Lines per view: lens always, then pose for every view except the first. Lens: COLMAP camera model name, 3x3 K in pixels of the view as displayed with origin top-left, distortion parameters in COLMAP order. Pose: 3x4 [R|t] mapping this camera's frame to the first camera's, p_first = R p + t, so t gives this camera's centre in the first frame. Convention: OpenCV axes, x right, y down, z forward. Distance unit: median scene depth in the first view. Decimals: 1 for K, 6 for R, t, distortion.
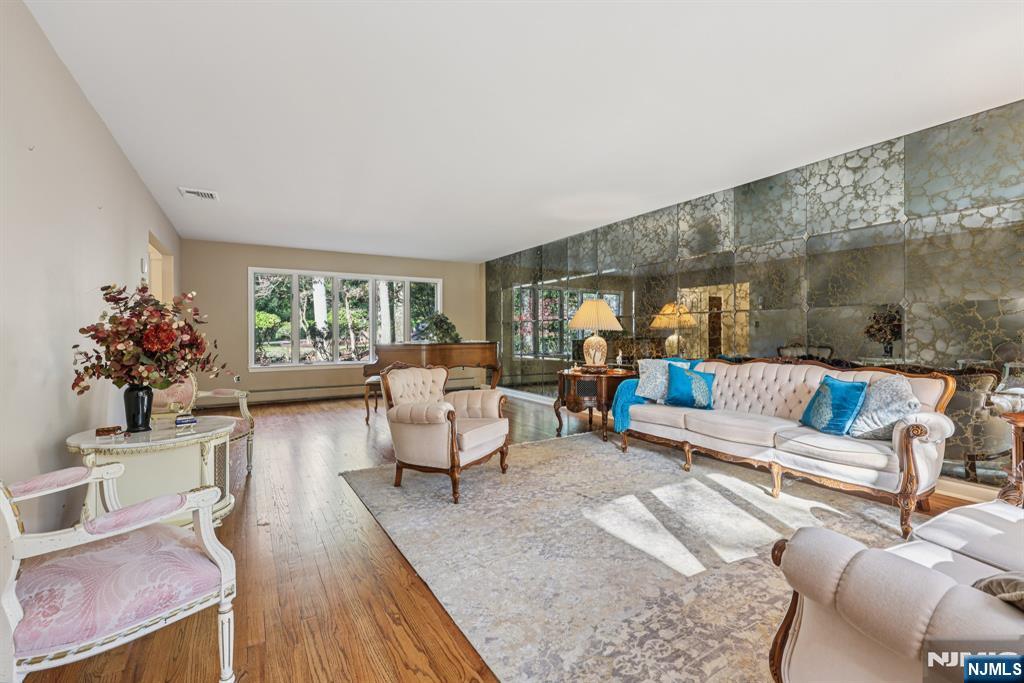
lens RADIAL K [[448.7, 0, 511.6], [0, 448.7, 338.1], [0, 0, 1]] dist [-0.001914, -0.000194]
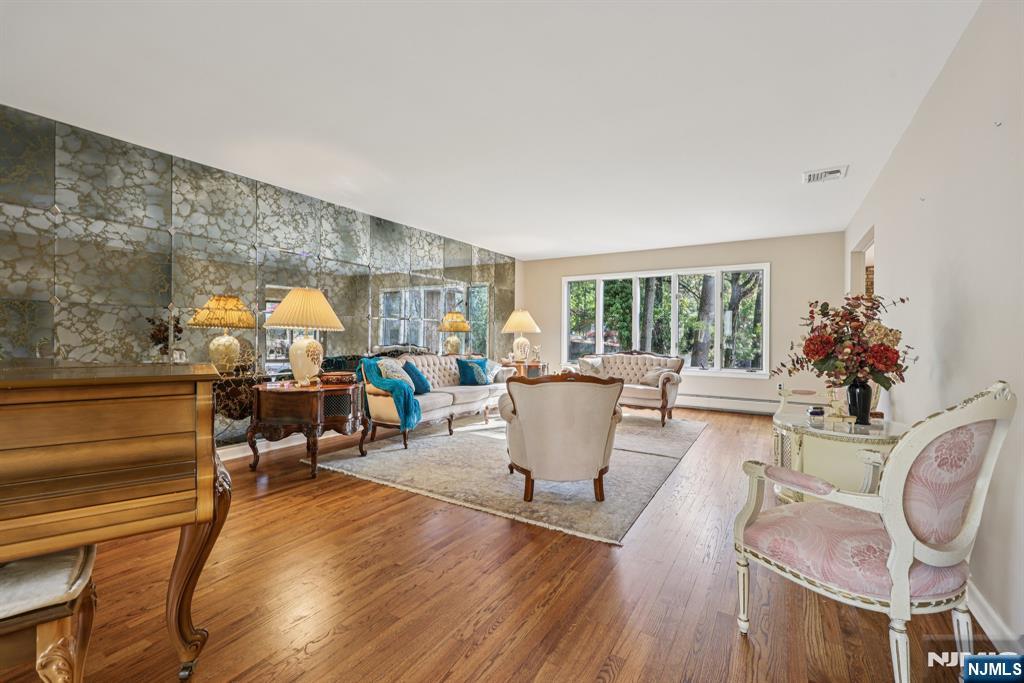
lens RADIAL K [[418.3, 0, 512.7], [0, 418.3, 338.7], [0, 0, 1]] dist [0.001462, -0.000202]
pose [[-0.448543, -0.005527, 0.893744, -0.634172], [0.004058, 0.999958, 0.008220, -0.006830], [-0.893752, 0.007314, -0.448502, 1.060412]]
